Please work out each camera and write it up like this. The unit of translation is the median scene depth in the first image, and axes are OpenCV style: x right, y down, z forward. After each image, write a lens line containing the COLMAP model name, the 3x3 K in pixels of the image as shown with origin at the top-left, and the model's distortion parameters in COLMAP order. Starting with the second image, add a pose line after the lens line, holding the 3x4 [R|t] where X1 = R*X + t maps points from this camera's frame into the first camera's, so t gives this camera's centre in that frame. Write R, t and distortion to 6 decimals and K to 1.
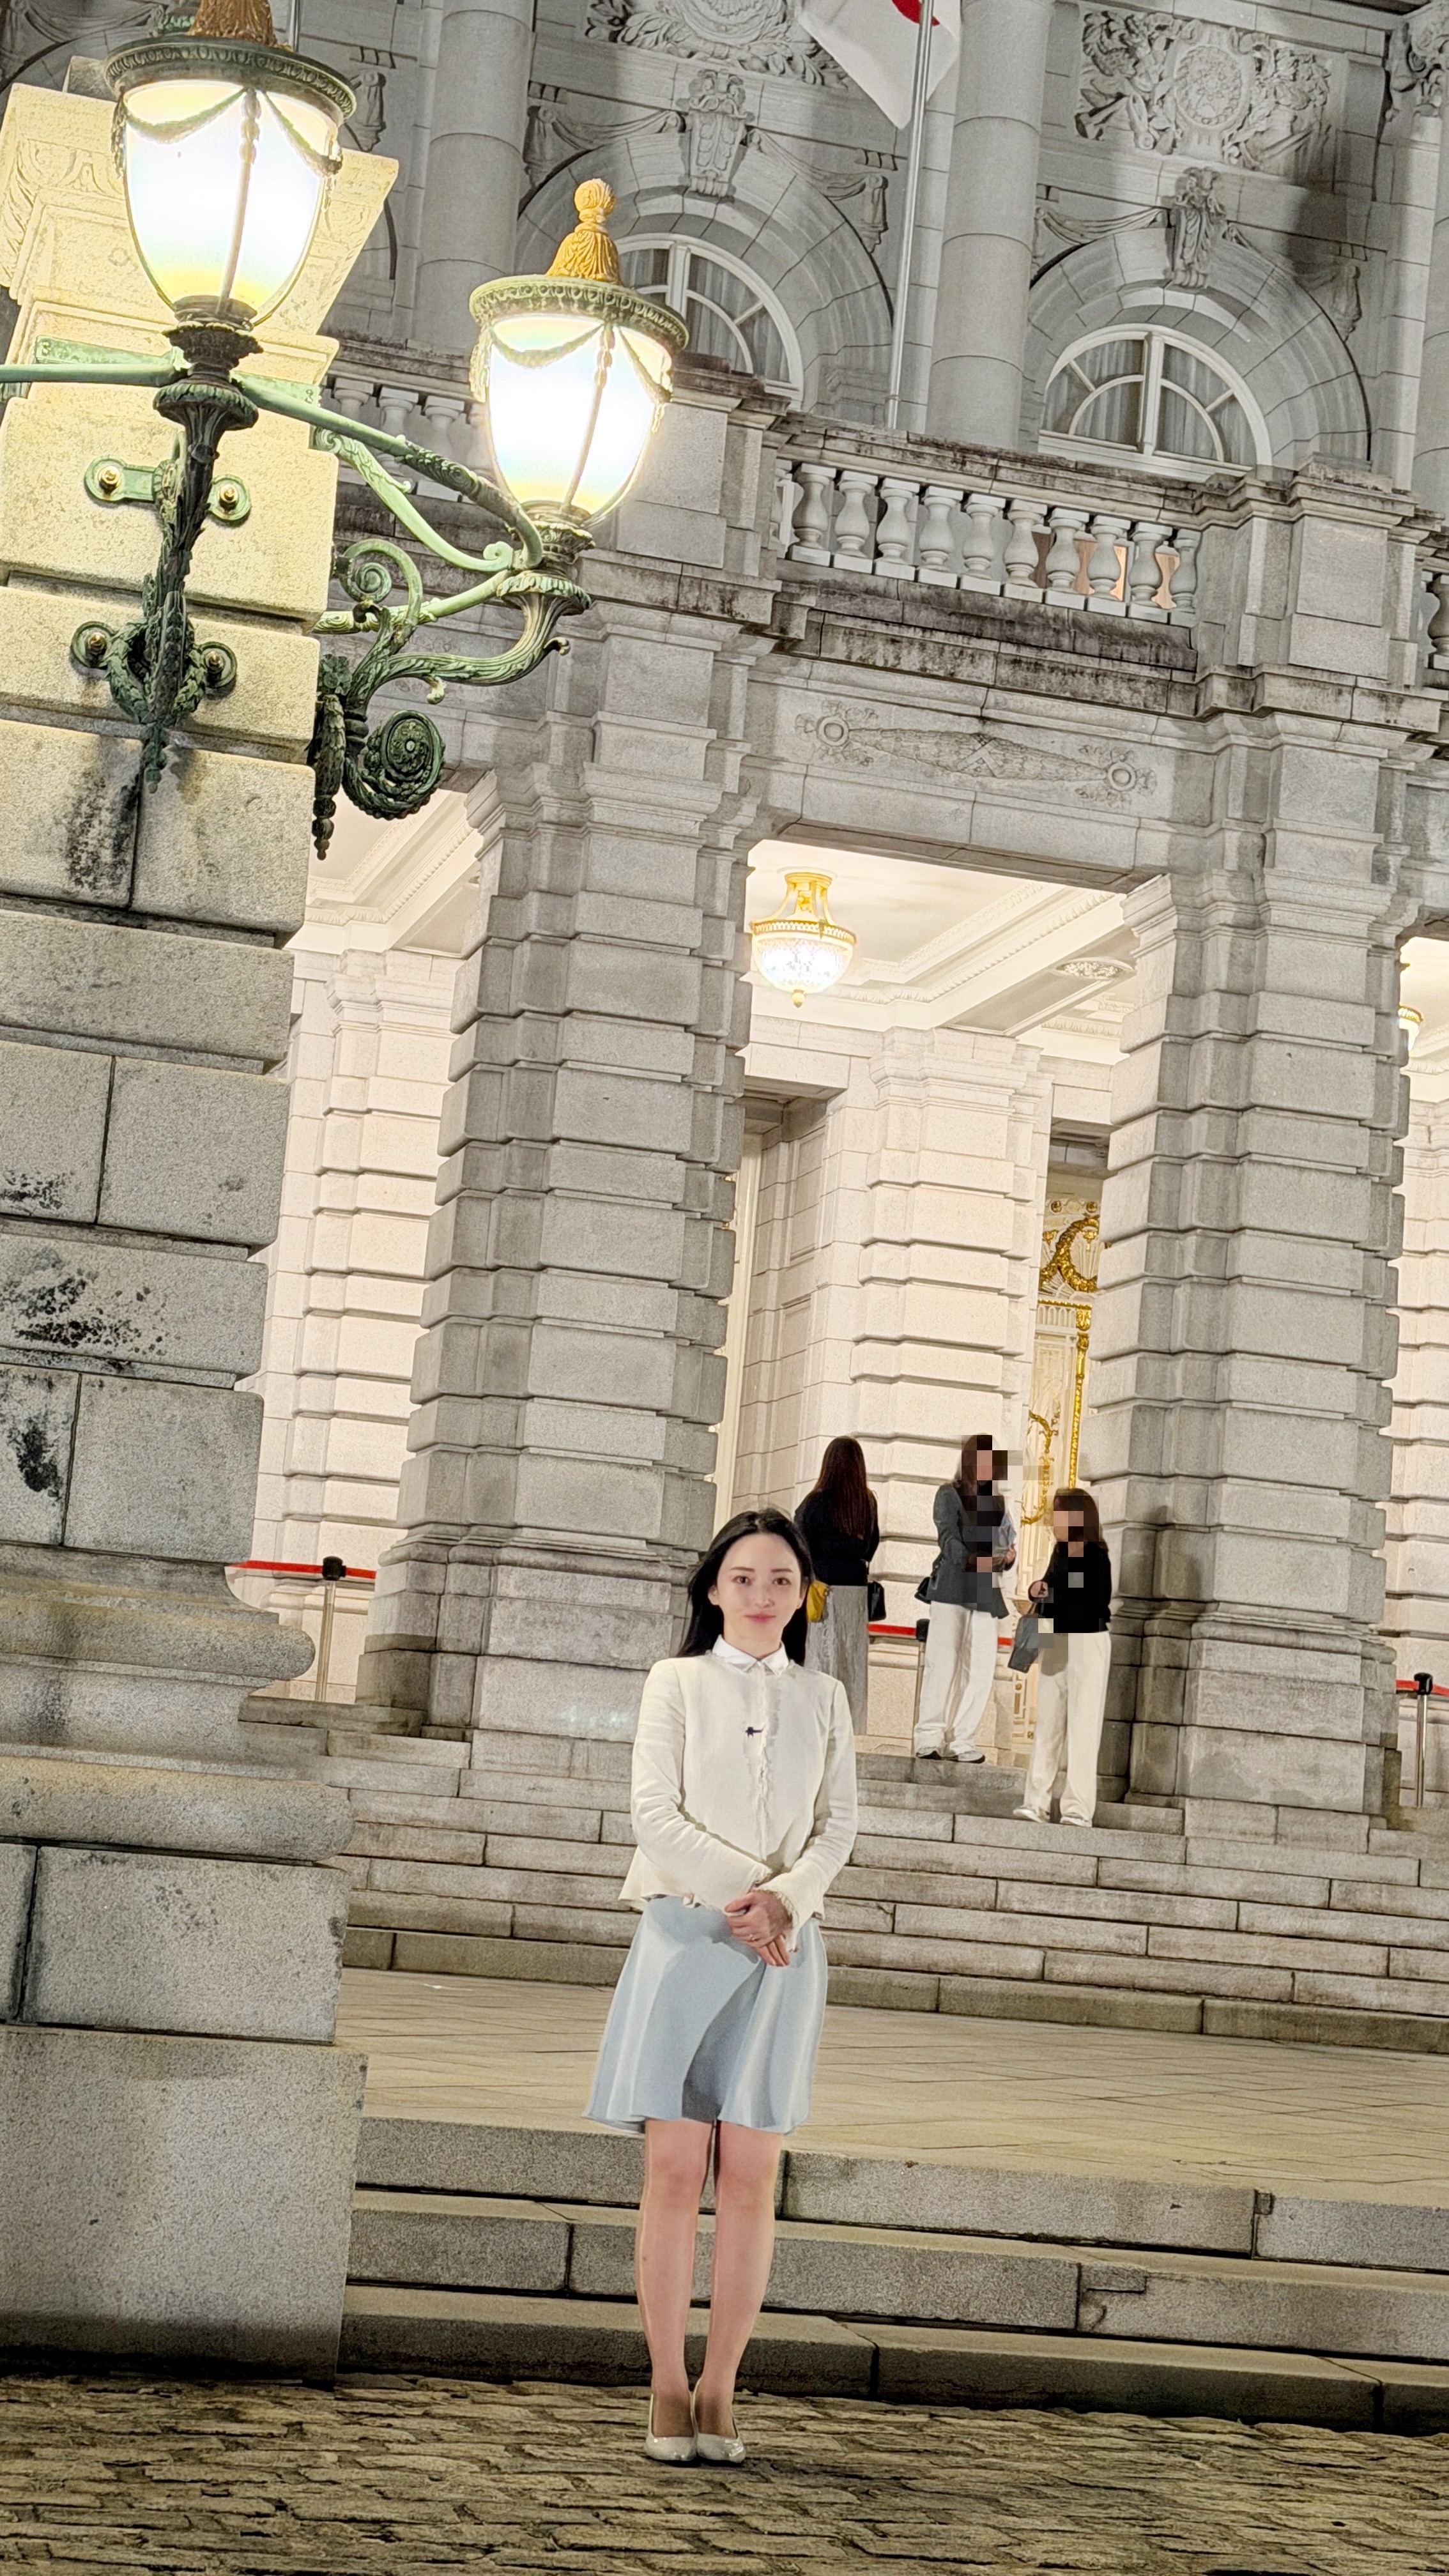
lens RADIAL K [[4151.9, 0, 724.5], [0, 4151.9, 1288.0], [0, 0, 1]] dist [0.182829, -0.204596]
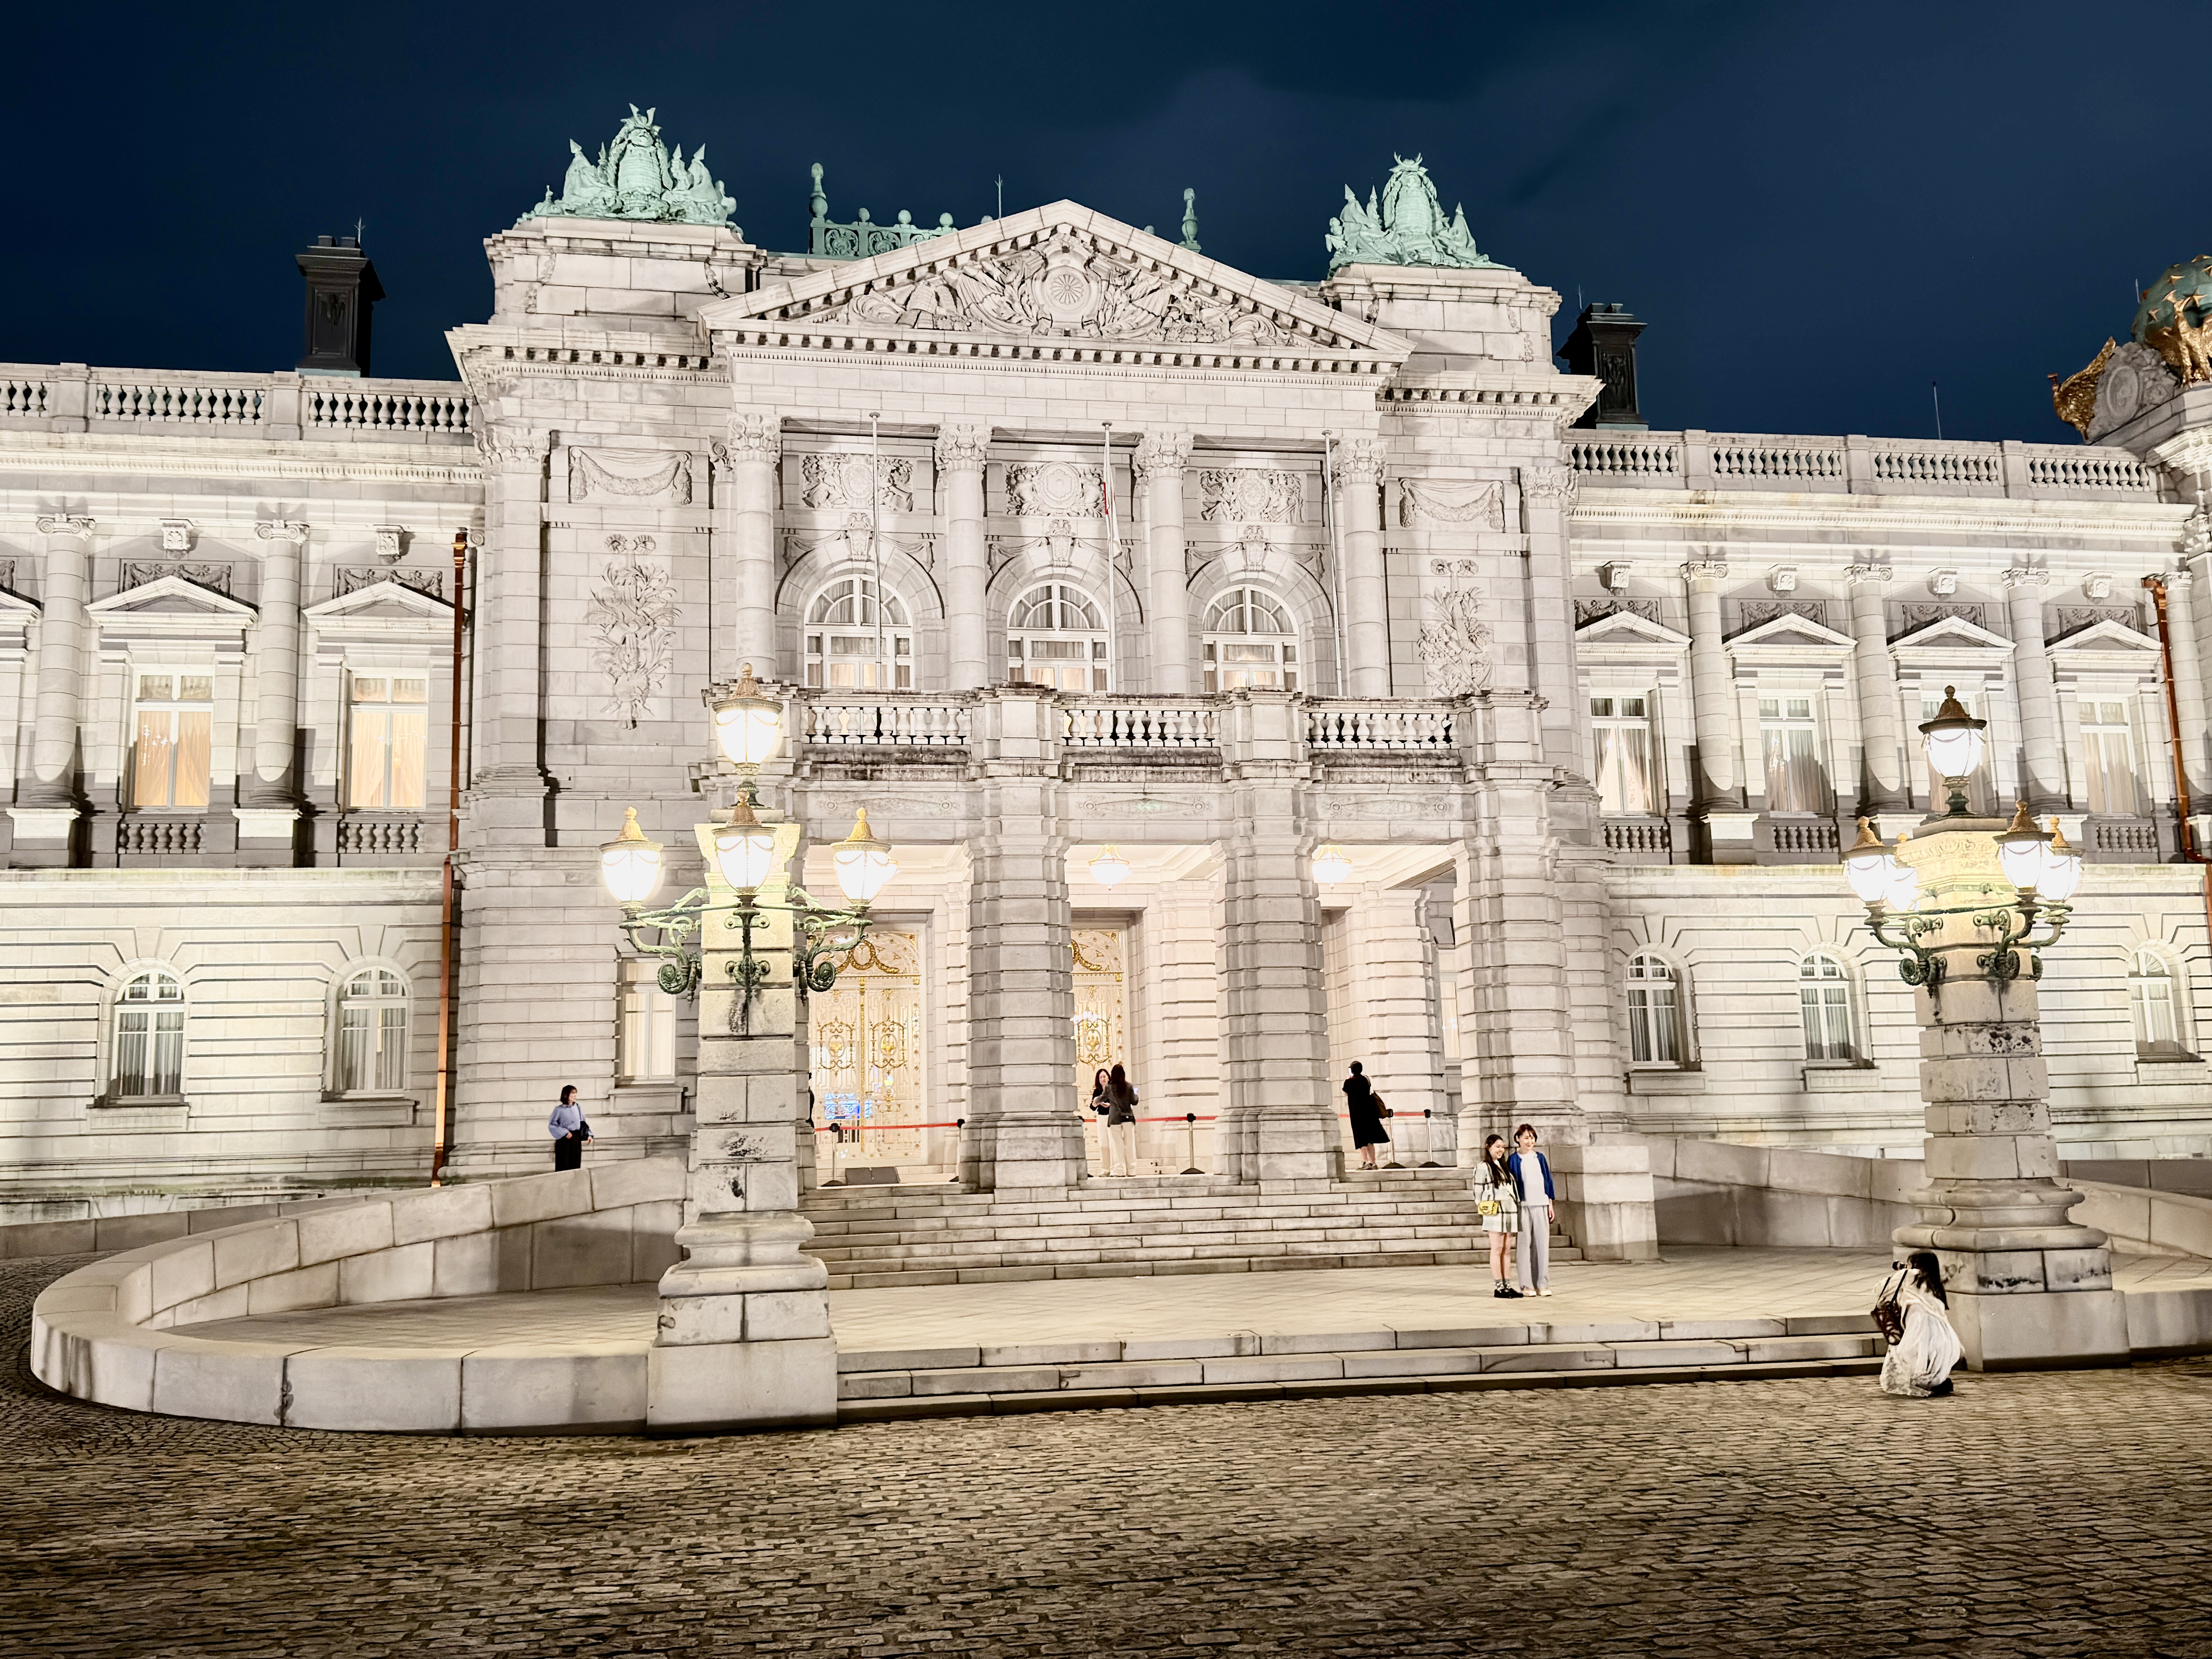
lens RADIAL K [[2015.8, 0, 1128.7], [0, 2015.8, 820.2], [0, 0, 1]] dist [0.150471, -0.000755]
pose [[0.989474, -0.126588, -0.070125, 0.151254], [0.124206, 0.991553, -0.037360, -0.074733], [0.074262, 0.028256, 0.996838, -0.346042]]
